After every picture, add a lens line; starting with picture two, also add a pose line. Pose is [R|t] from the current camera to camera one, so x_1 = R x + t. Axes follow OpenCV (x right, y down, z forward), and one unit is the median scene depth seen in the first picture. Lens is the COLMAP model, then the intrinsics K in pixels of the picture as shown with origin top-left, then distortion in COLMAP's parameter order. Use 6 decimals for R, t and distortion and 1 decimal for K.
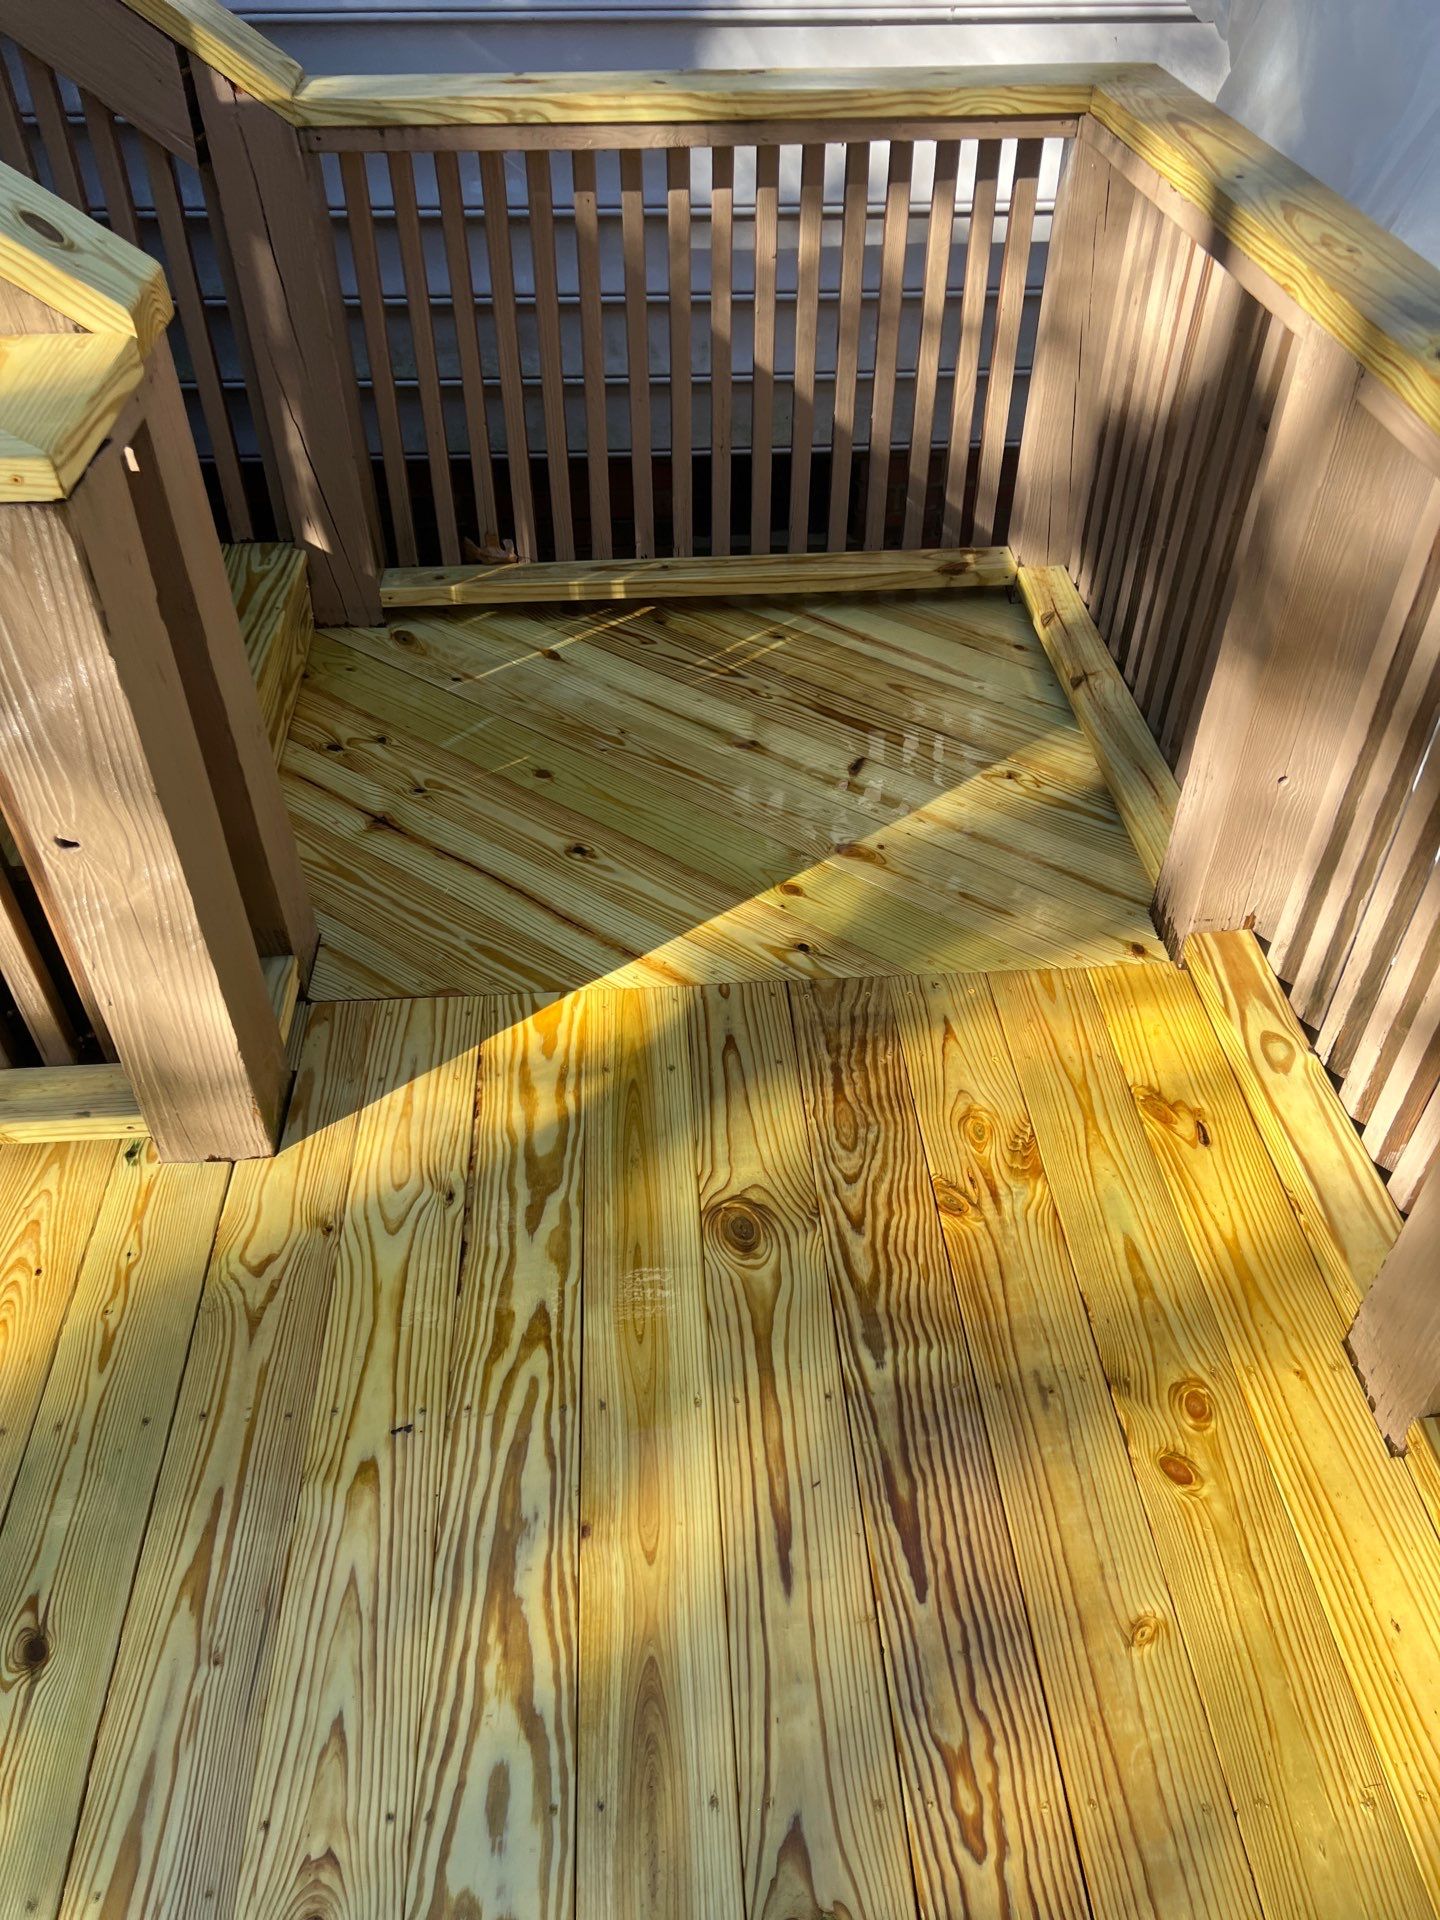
lens RADIAL K [[1435.0, 0, 730.2], [0, 1435.0, 947.2], [0, 0, 1]] dist [0.063556, -0.067134]
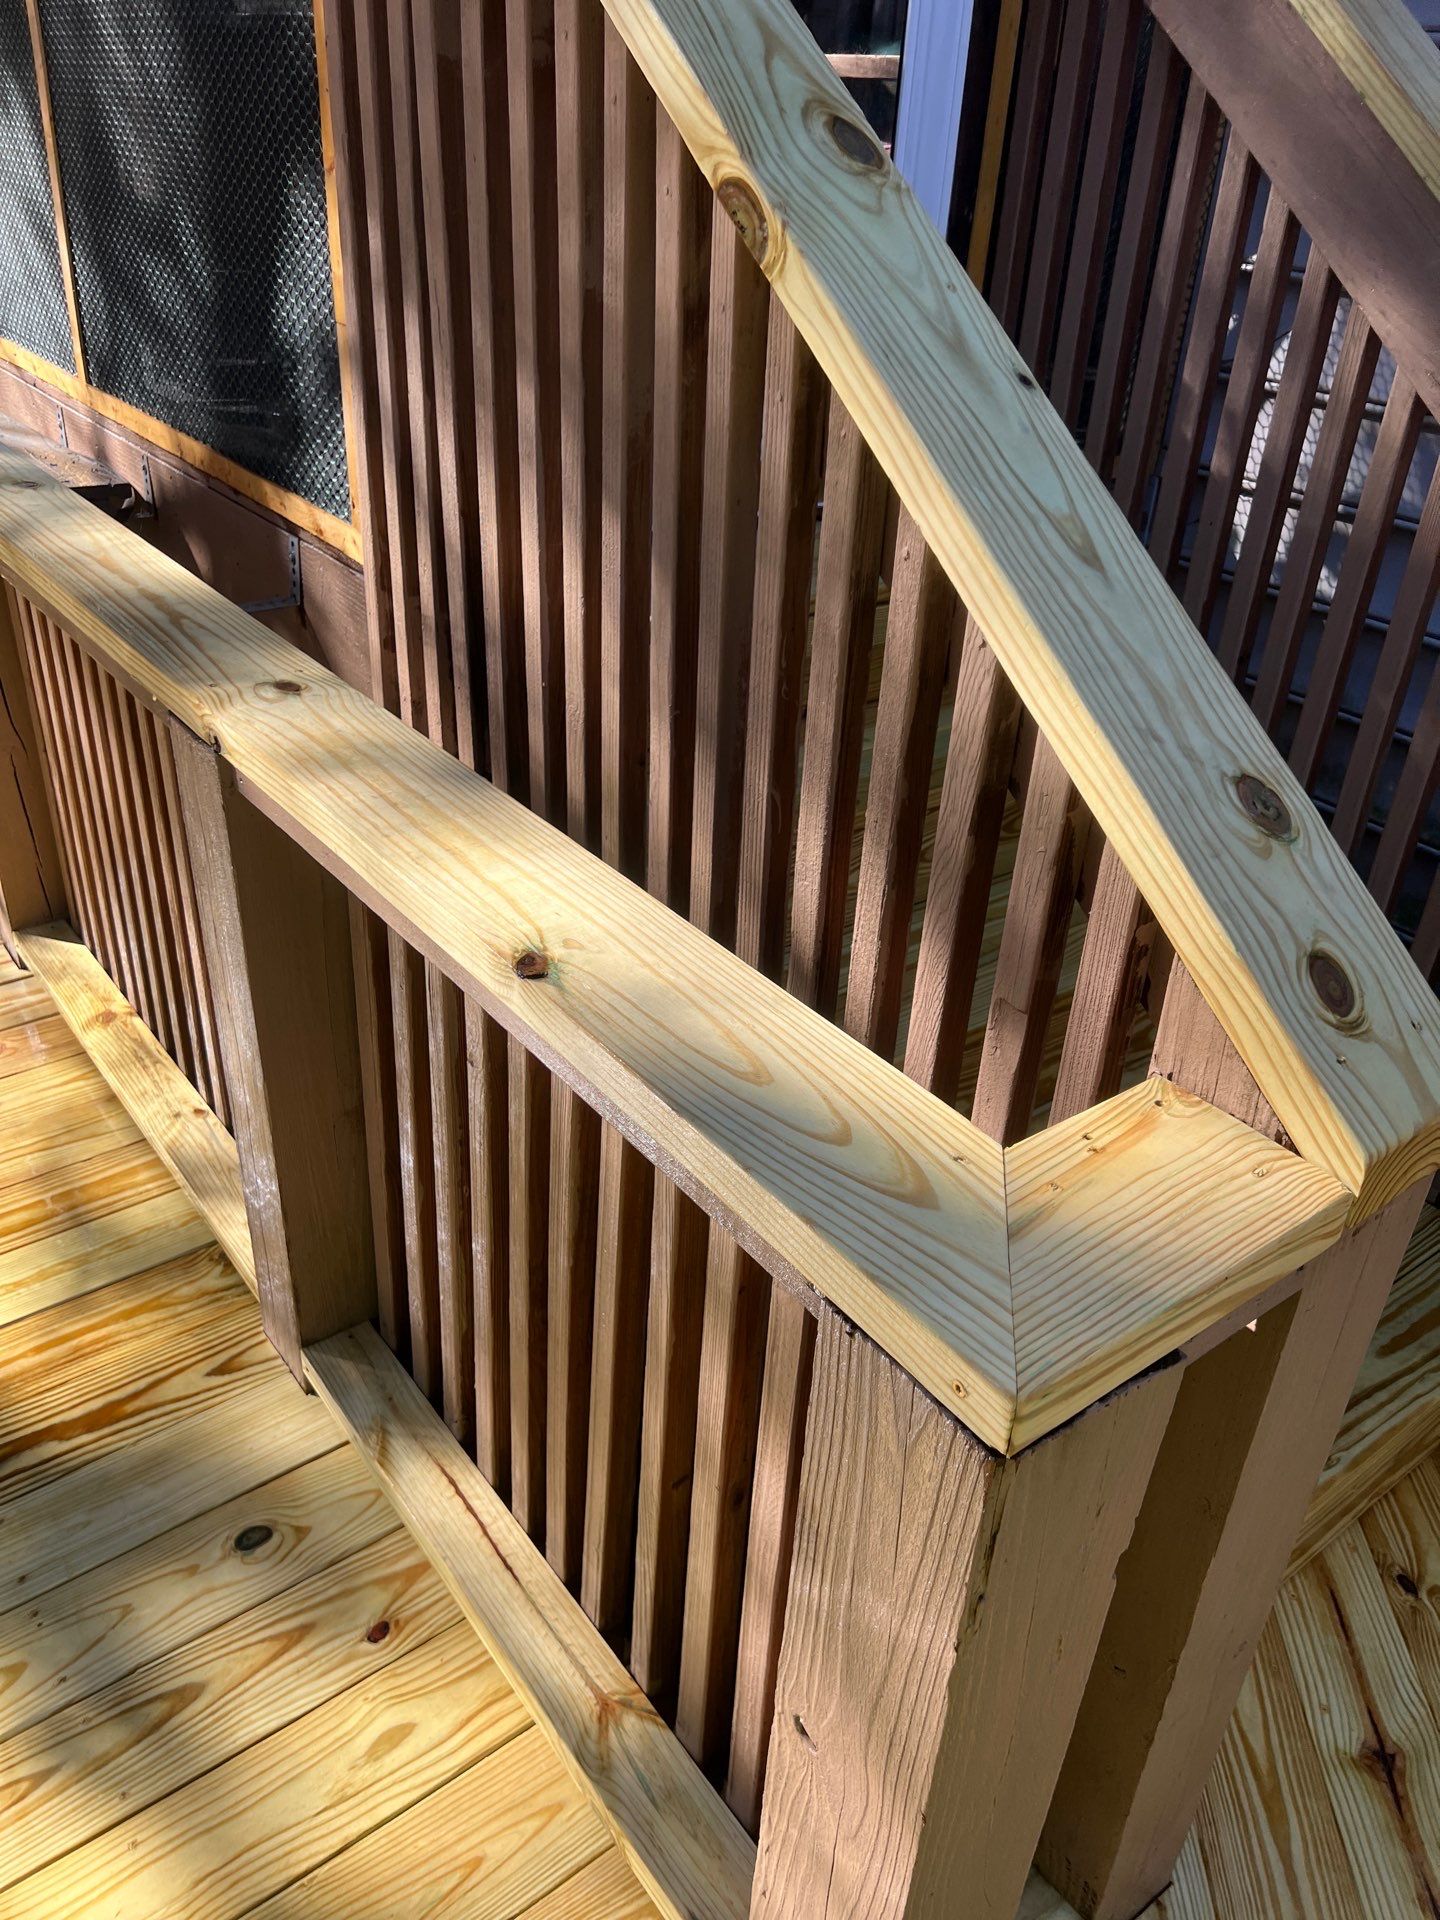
lens RADIAL K [[1439.3, 0, 727.1], [0, 1439.3, 987.1], [0, 0, 1]] dist [0.055633, -0.070054]
pose [[0.553213, 0.448399, -0.702064, -0.134428], [-0.593355, 0.803641, 0.045723, -0.278378], [0.584710, 0.391278, 0.710645, 0.306954]]
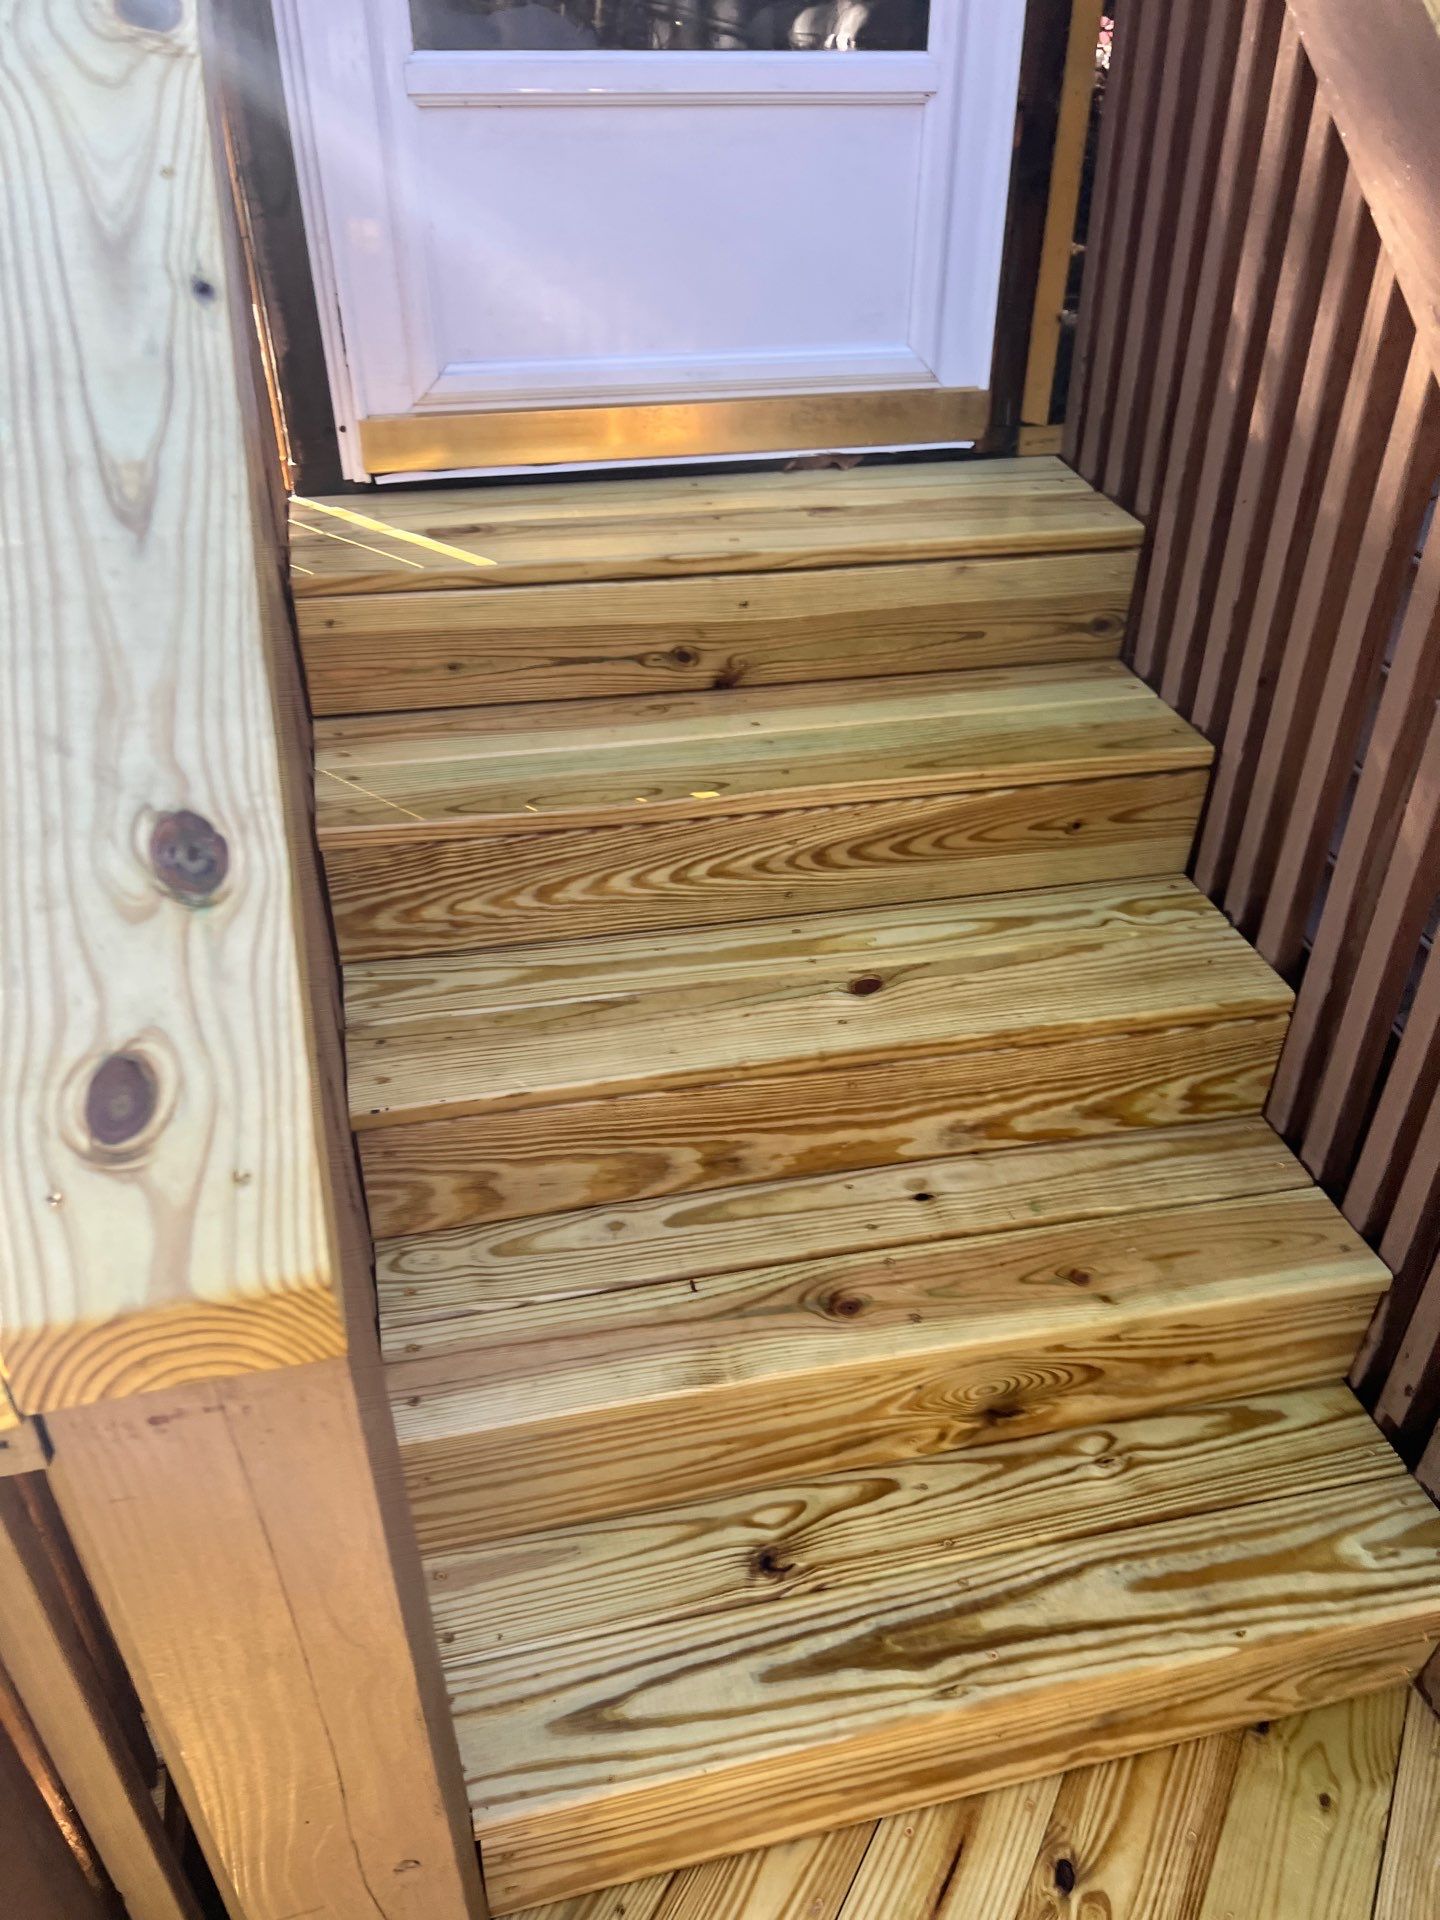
lens RADIAL K [[1429.4, 0, 725.1], [0, 1429.4, 975.5], [0, 0, 1]] dist [0.047231, -0.063490]
pose [[0.151628, 0.555005, -0.817911, -0.061457], [-0.669153, 0.666662, 0.328323, -0.608350], [0.727491, 0.497524, 0.472469, 0.678331]]
